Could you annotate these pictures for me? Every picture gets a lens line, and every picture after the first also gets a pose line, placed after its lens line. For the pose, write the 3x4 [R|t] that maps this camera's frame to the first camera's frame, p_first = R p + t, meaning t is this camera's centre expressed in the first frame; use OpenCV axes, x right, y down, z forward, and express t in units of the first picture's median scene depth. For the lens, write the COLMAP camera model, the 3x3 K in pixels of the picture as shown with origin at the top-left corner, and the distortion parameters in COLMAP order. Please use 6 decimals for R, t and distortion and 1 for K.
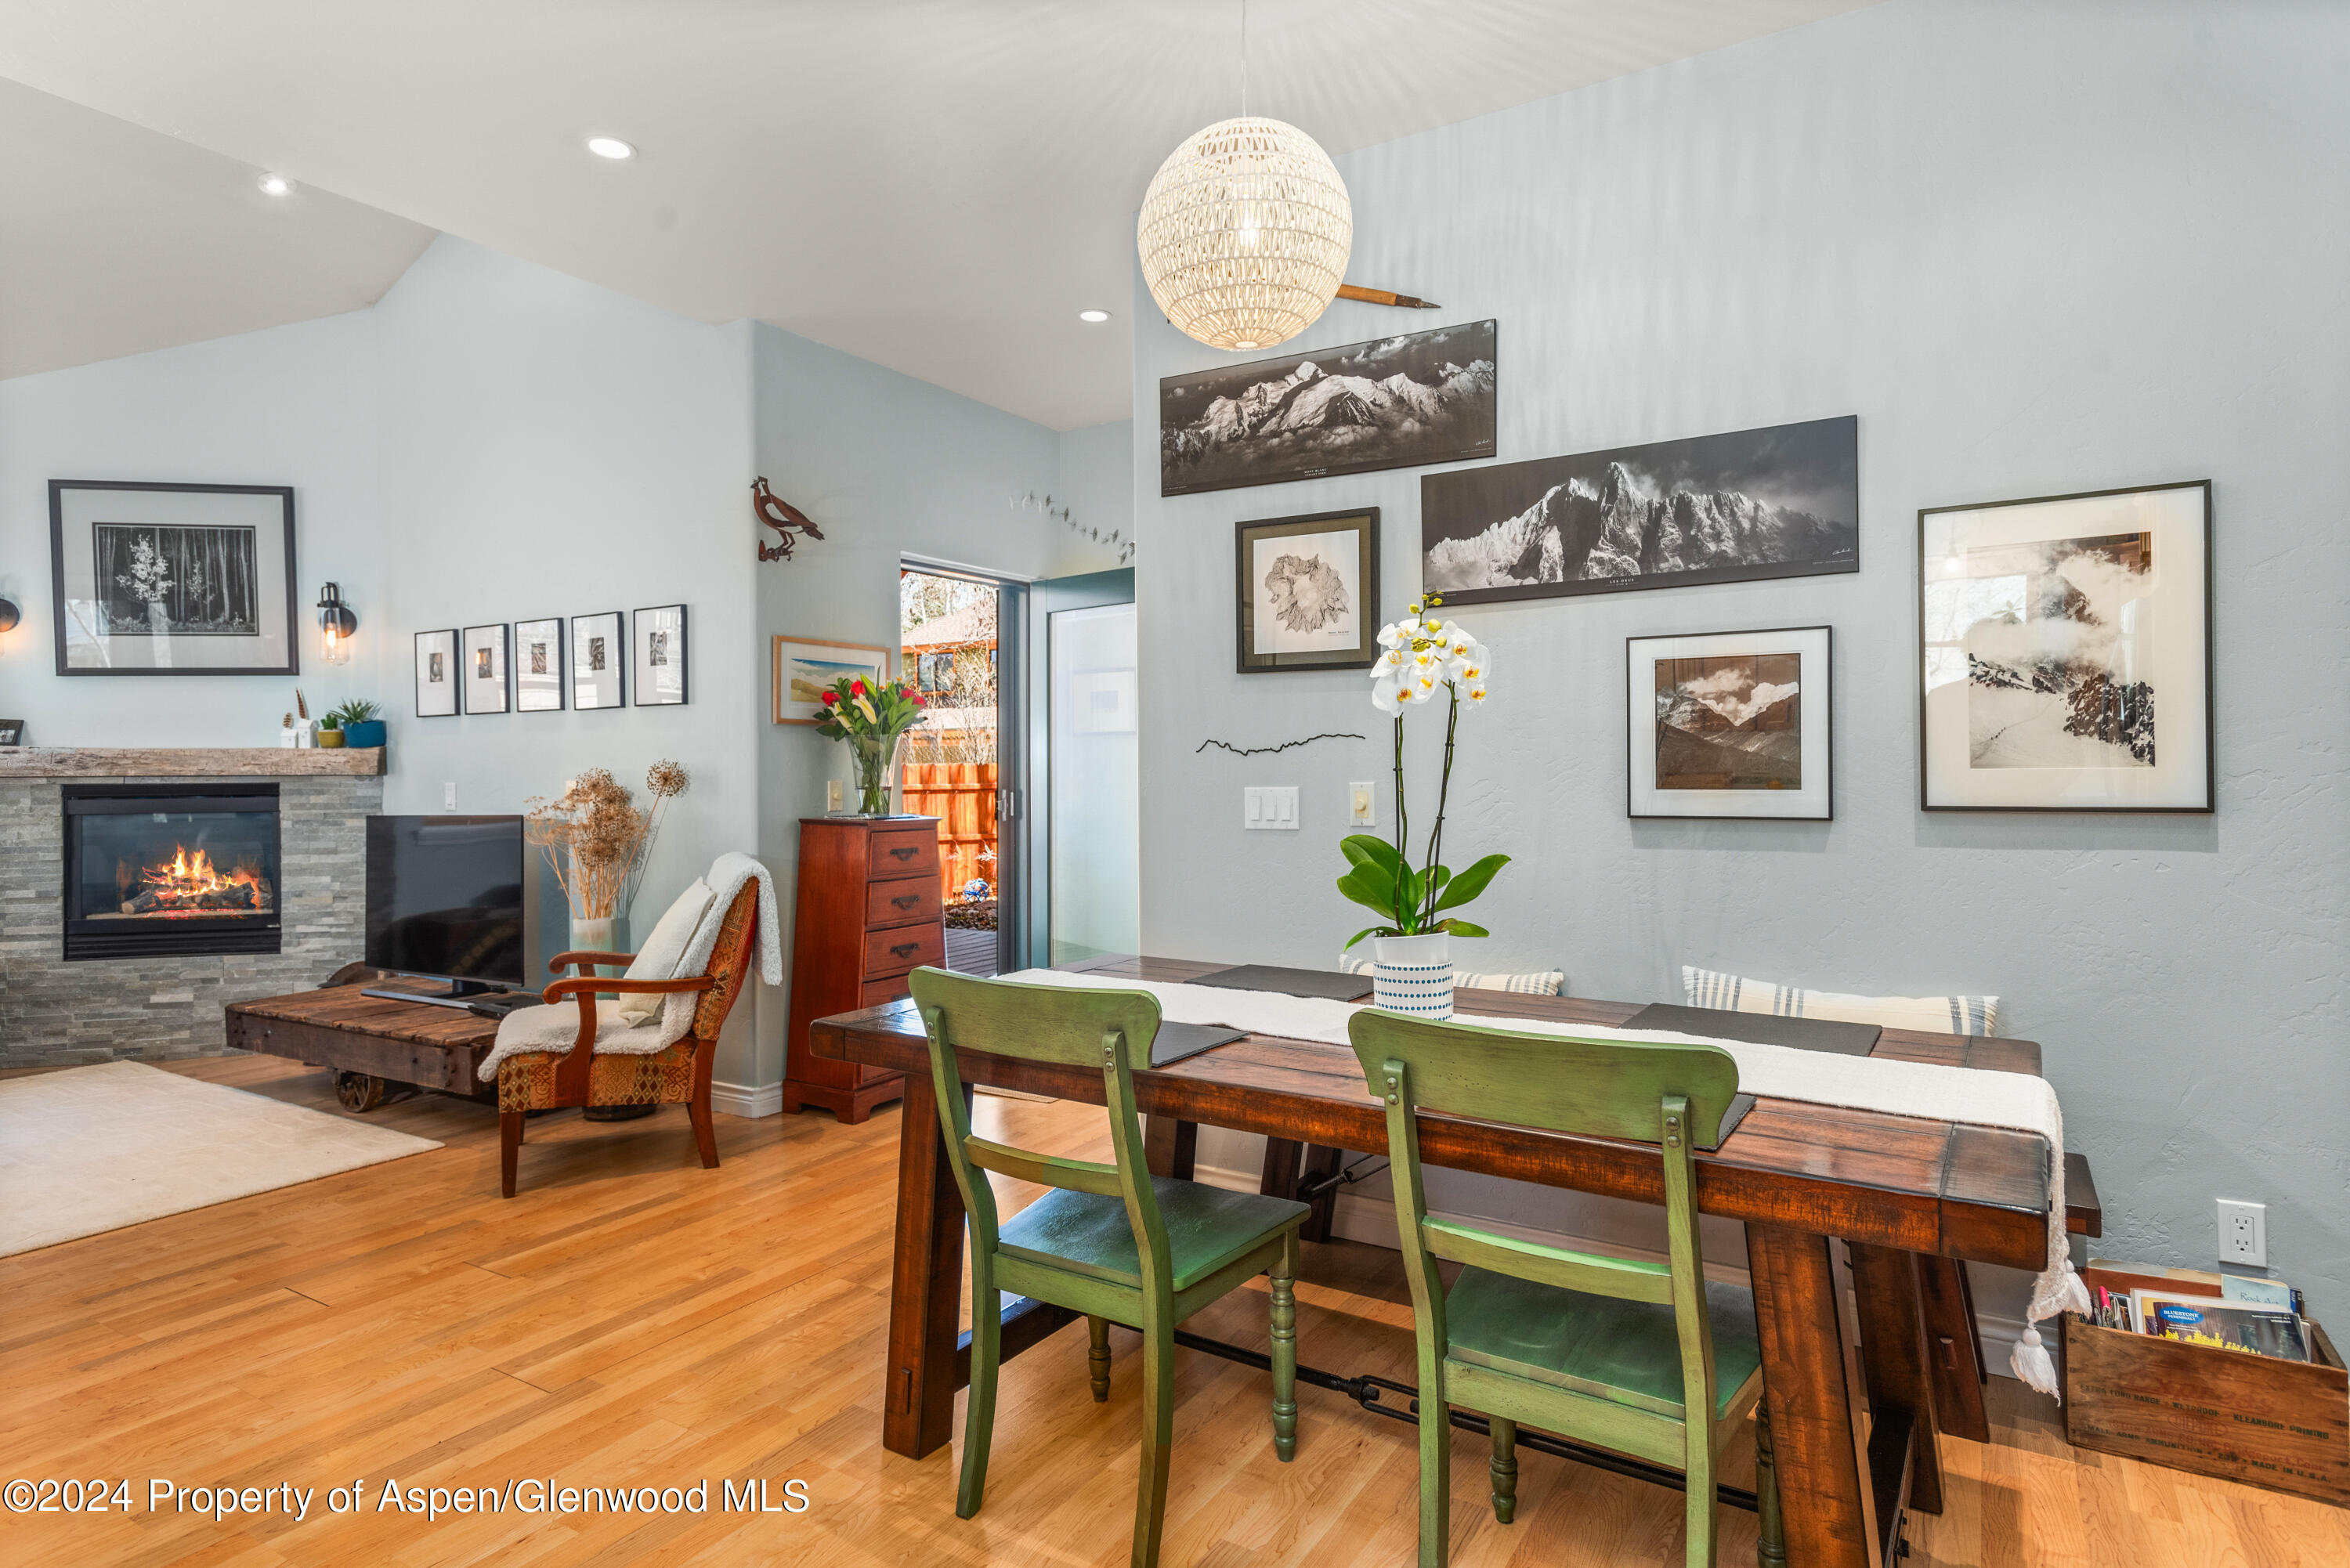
lens RADIAL K [[1302.7, 0, 1172.8], [0, 1302.7, 778.8], [0, 0, 1]] dist [0.002594, -0.004269]
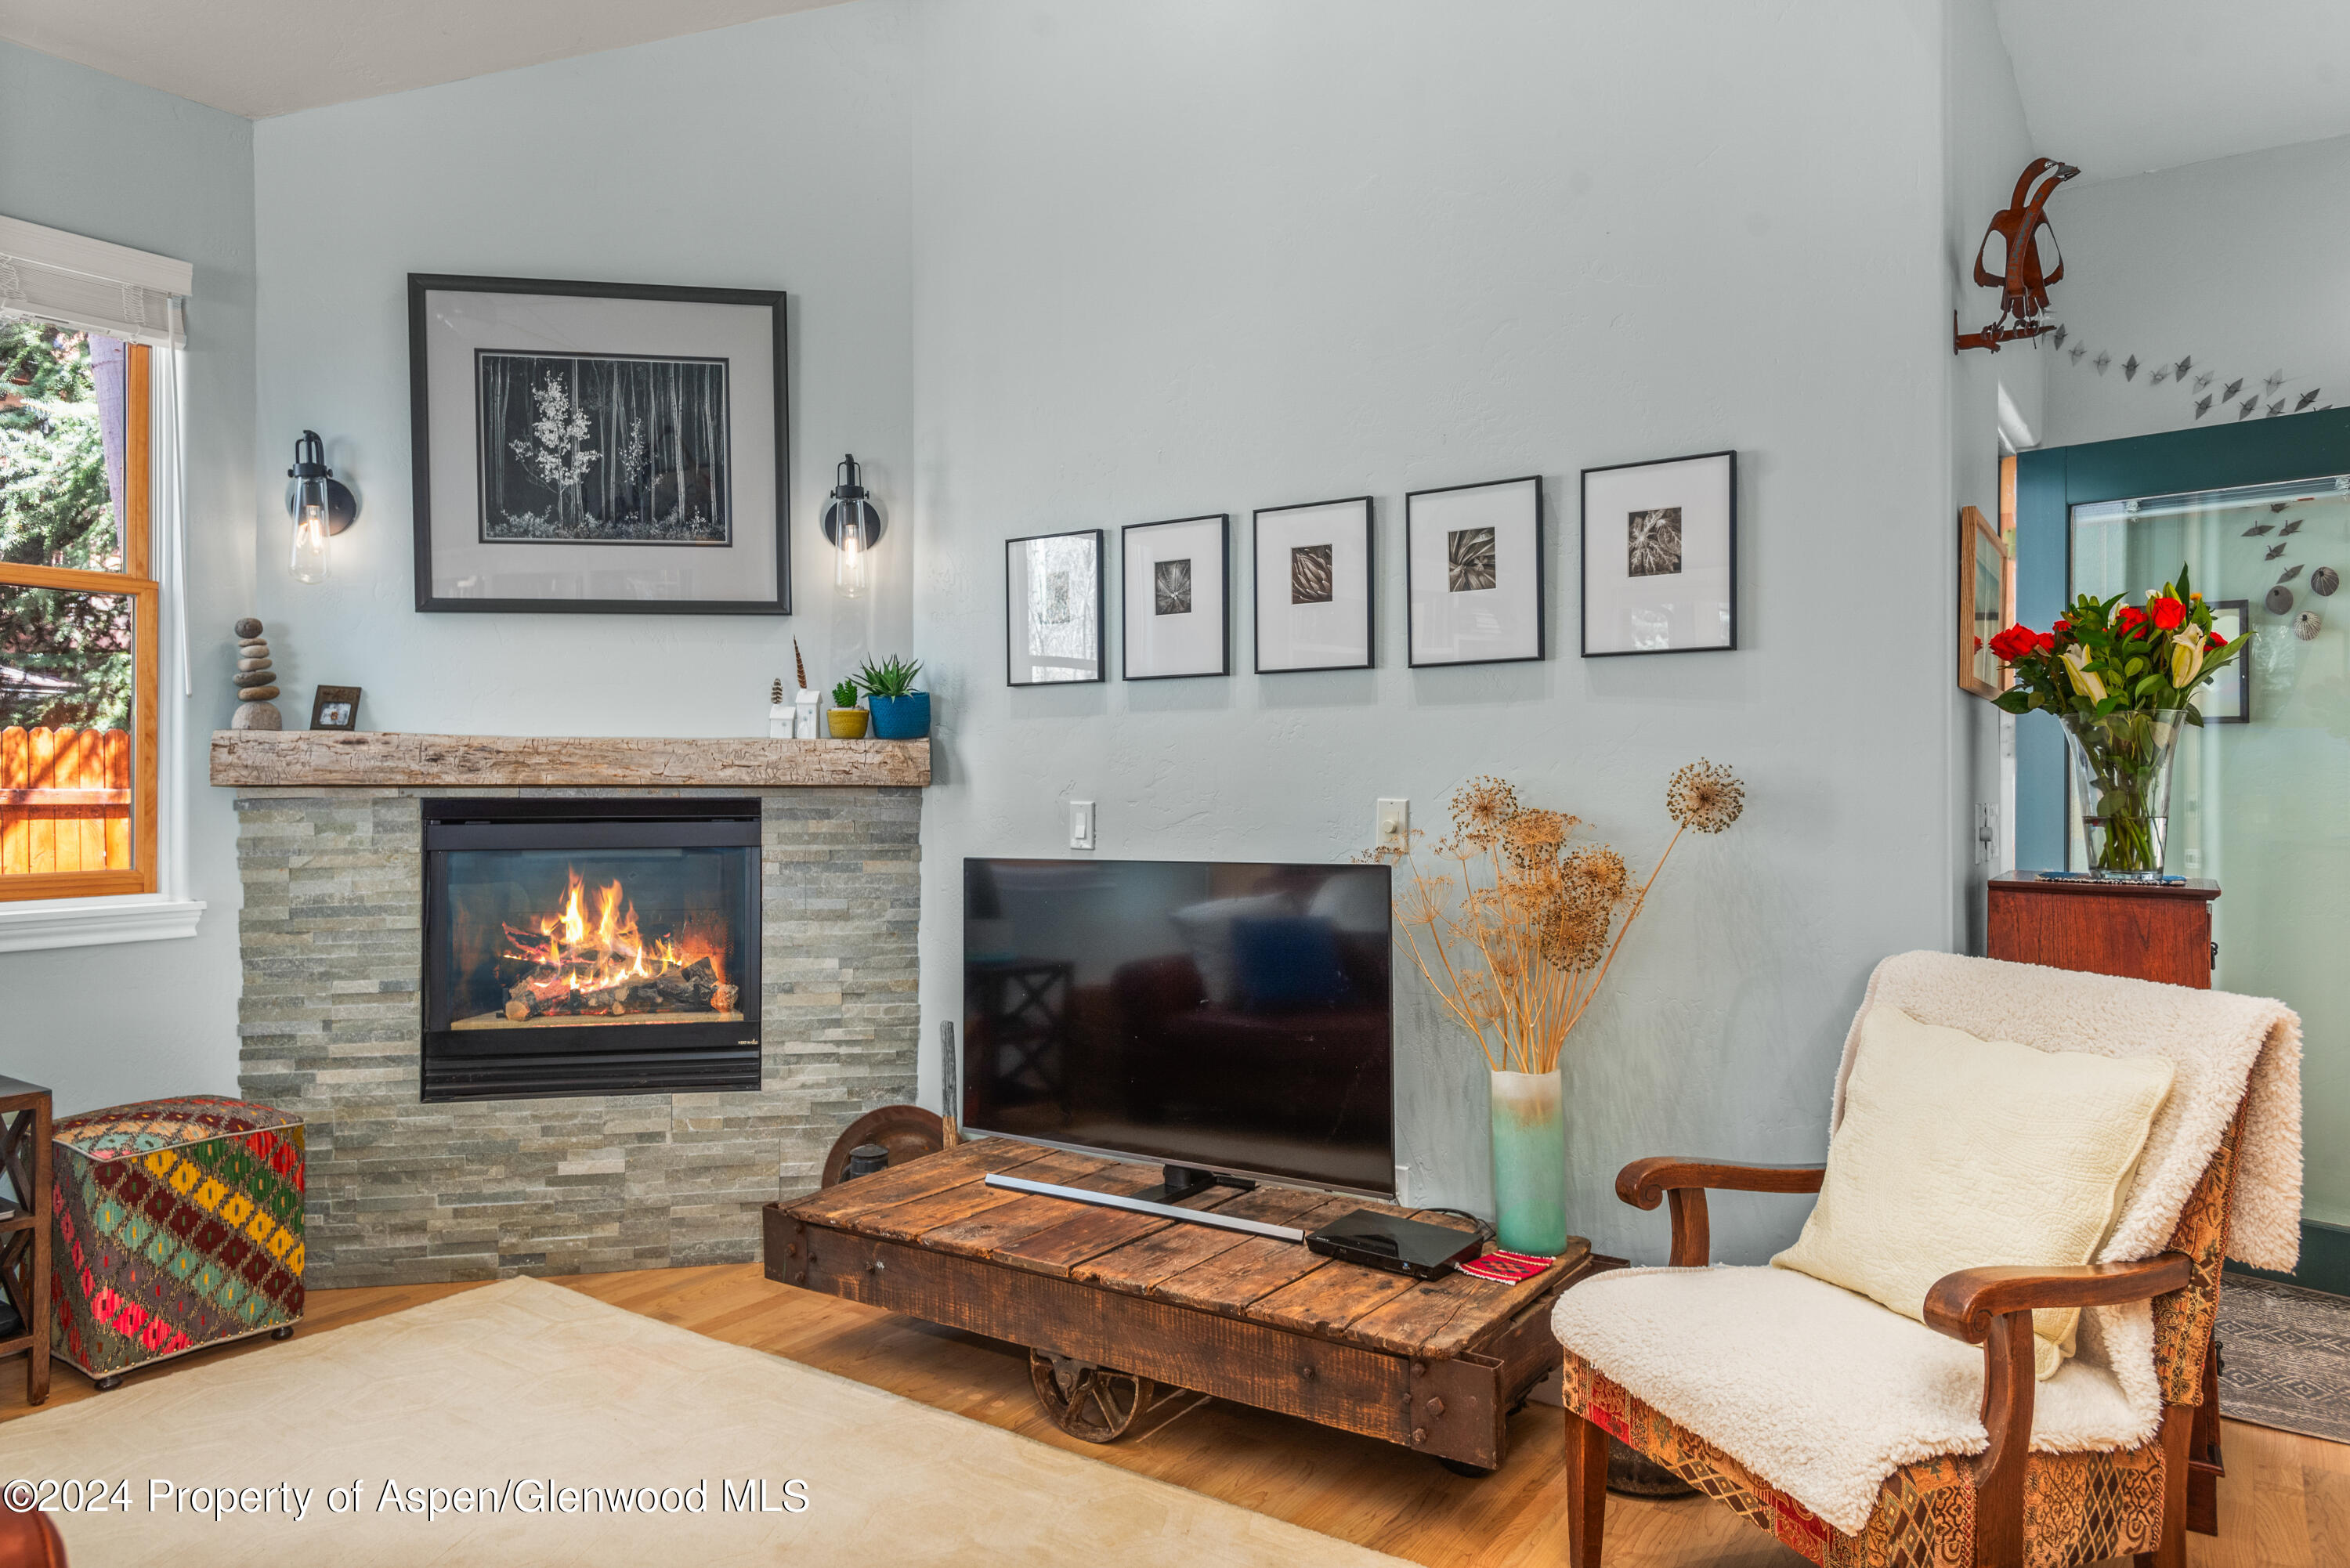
lens RADIAL K [[1566.4, 0, 1176.8], [0, 1566.4, 782.8], [0, 0, 1]] dist [0.011395, 0.002419]
pose [[0.997601, 0.006731, -0.068902, -0.460252], [-0.007202, 0.999952, -0.006589, -0.000389], [0.068855, 0.007069, 0.997602, 0.317350]]
